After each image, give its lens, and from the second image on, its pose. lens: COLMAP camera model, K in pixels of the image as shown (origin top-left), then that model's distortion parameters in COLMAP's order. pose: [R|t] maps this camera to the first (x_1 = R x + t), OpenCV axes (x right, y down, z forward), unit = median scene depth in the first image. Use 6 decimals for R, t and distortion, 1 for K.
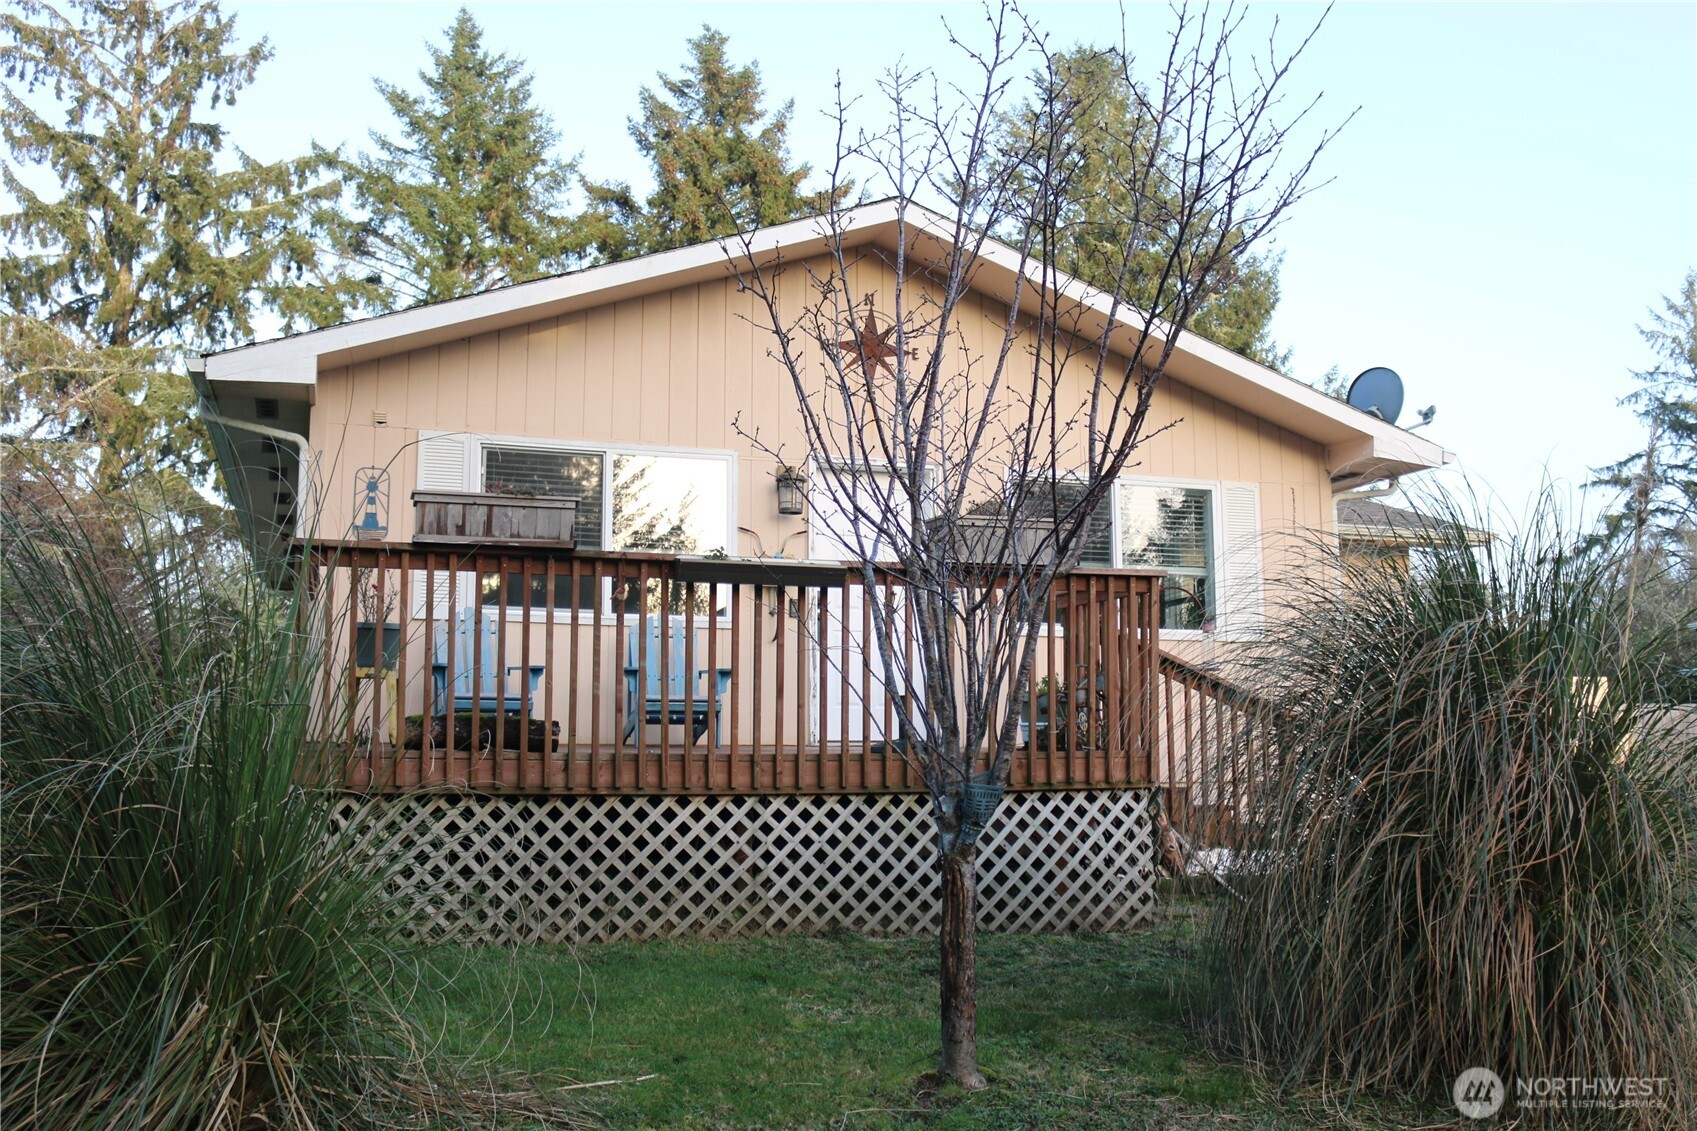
lens RADIAL K [[1589.7, 0, 852.9], [0, 1589.7, 562.7], [0, 0, 1]] dist [-0.073644, 0.000000]
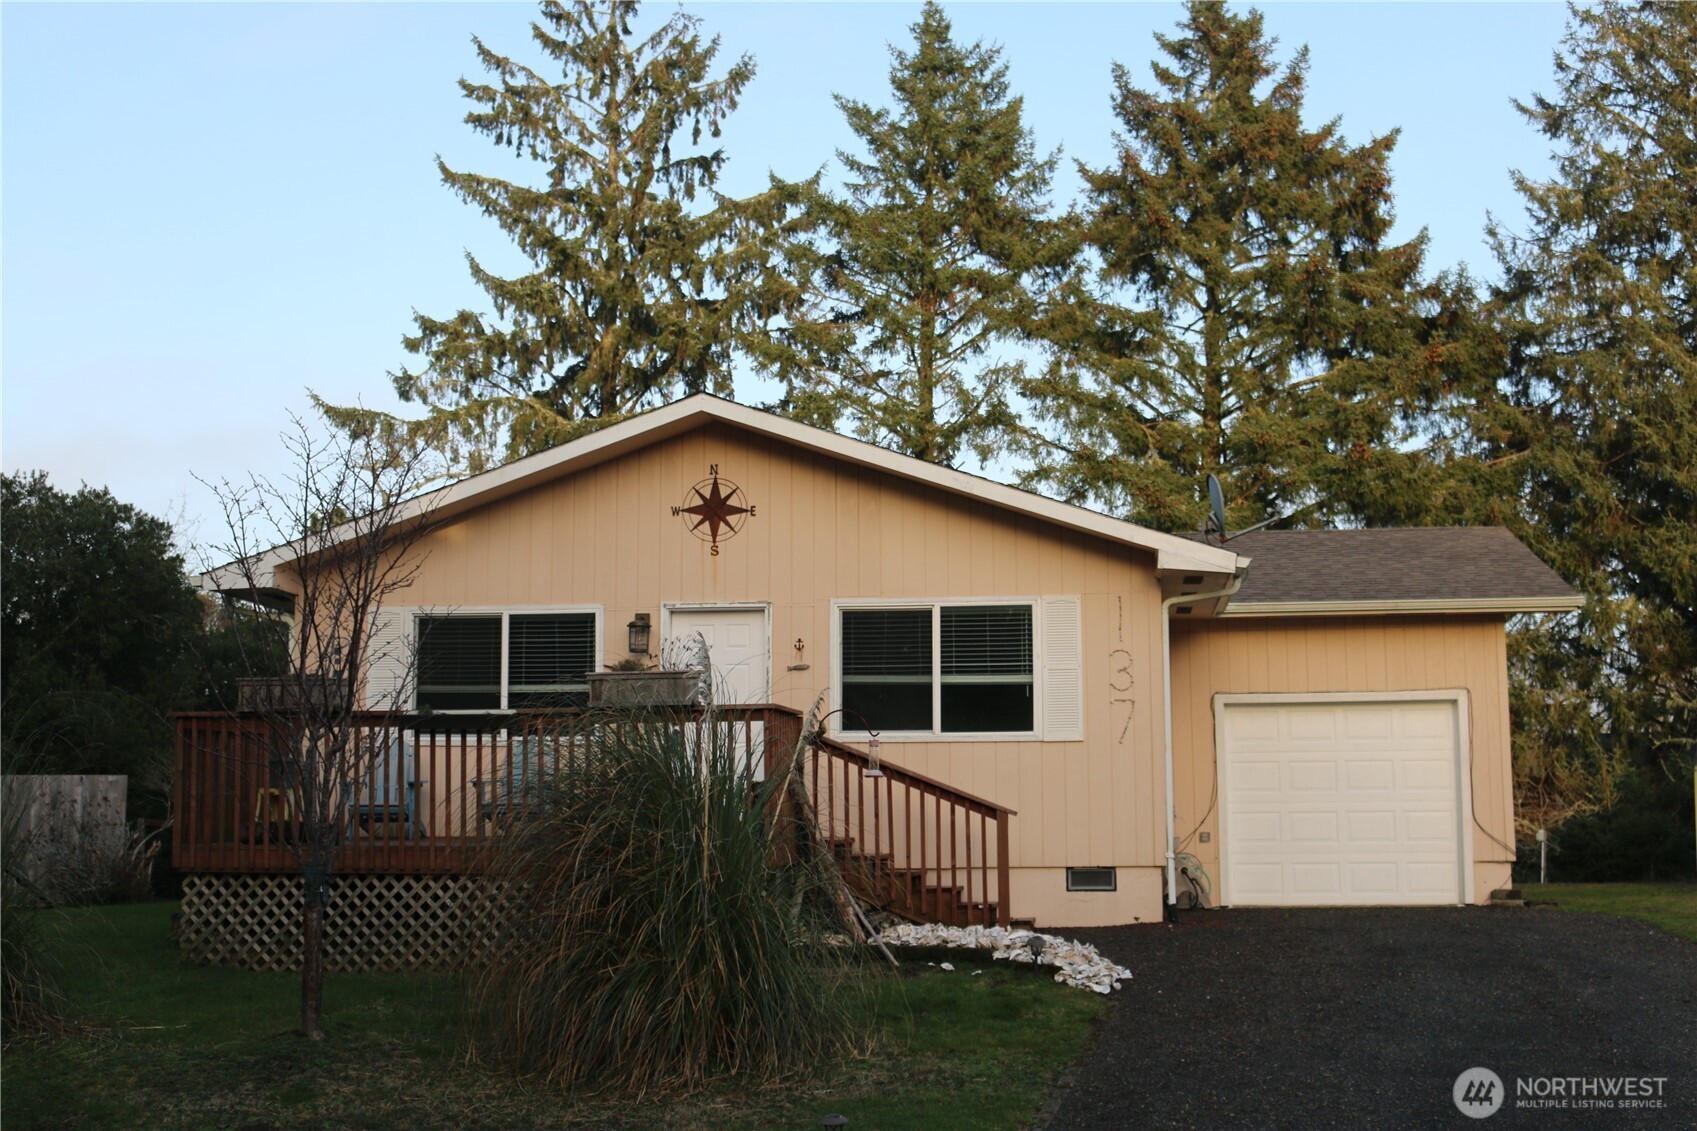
lens RADIAL K [[2099.5, 0, 857.2], [0, 2099.5, 579.2], [0, 0, 1]] dist [-0.095429, 0.000000]
pose [[0.905185, -0.055044, -0.421438, 0.880656], [0.057106, 0.998338, -0.007737, -0.070928], [0.421164, -0.017063, 0.906824, -0.464384]]
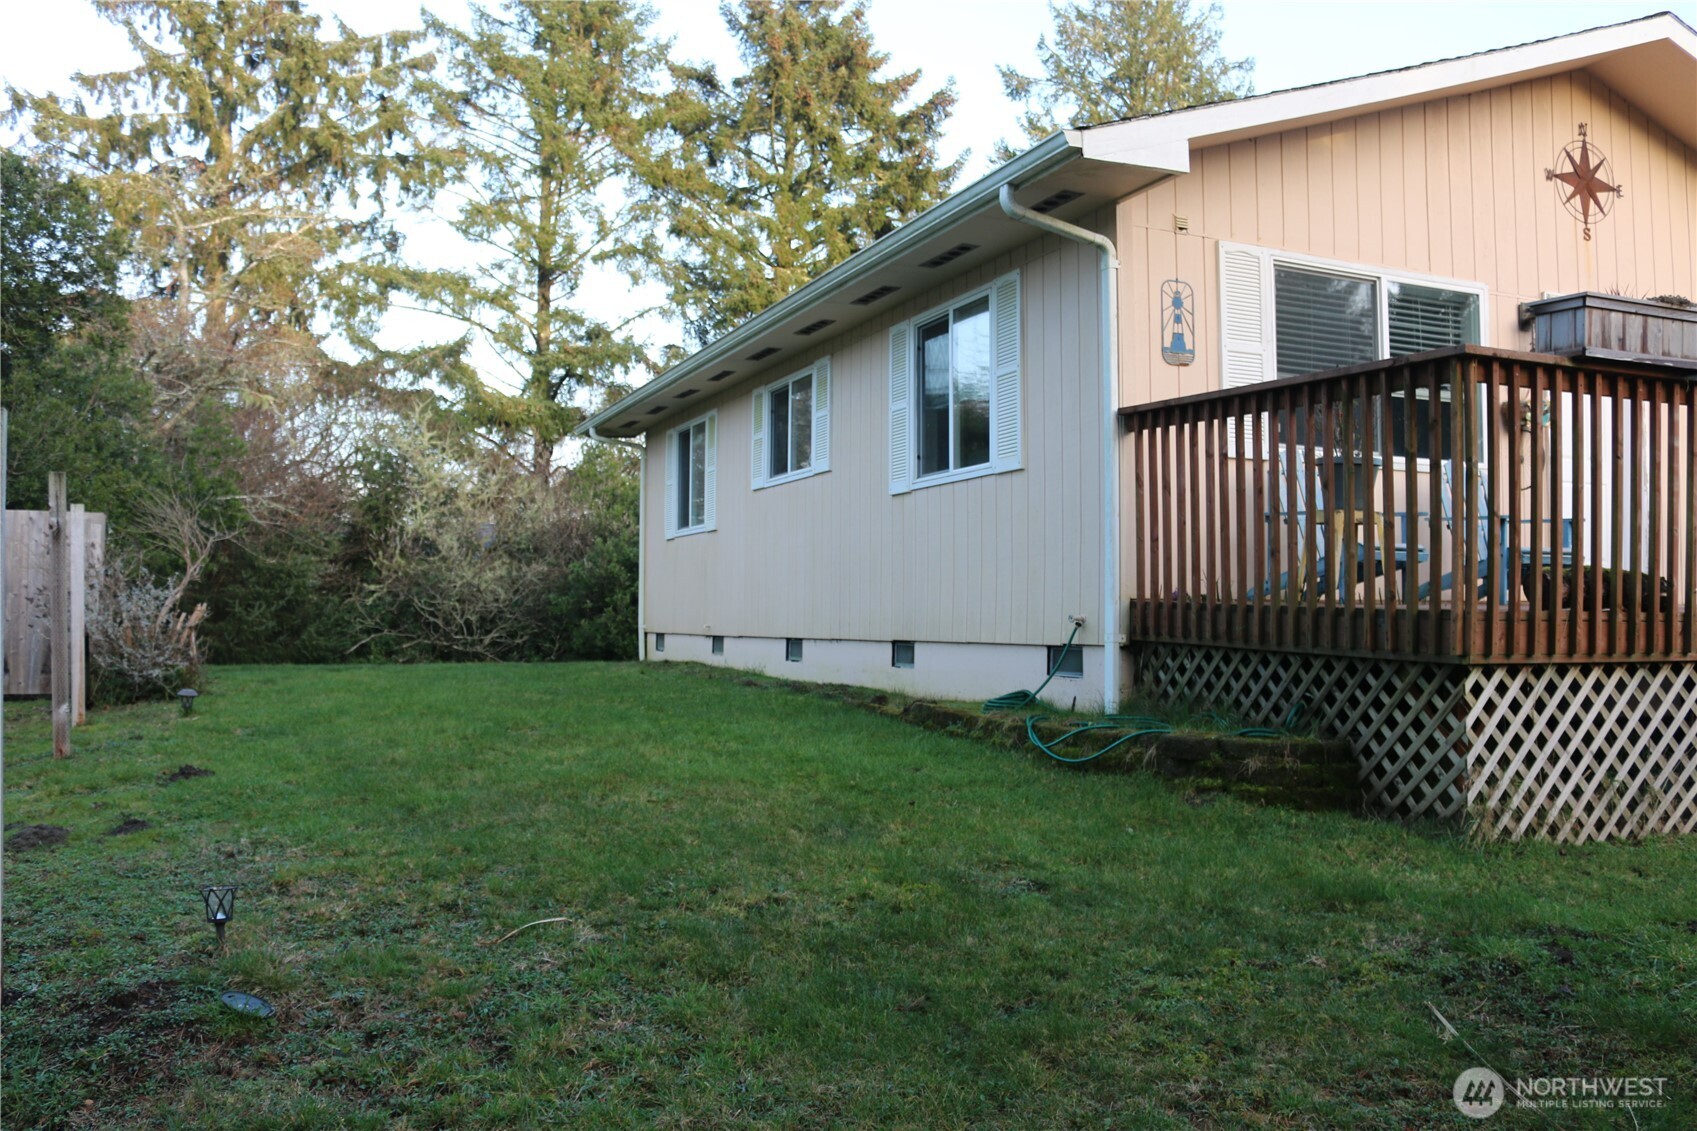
lens RADIAL K [[1388.3, 0, 859.8], [0, 1388.3, 574.9], [0, 0, 1]] dist [-0.115801, 0.060731]
pose [[0.995946, 0.008885, 0.089513, -0.543428], [-0.017789, 0.994911, 0.099171, 0.028323], [-0.088177, -0.100362, 0.991036, 0.257941]]
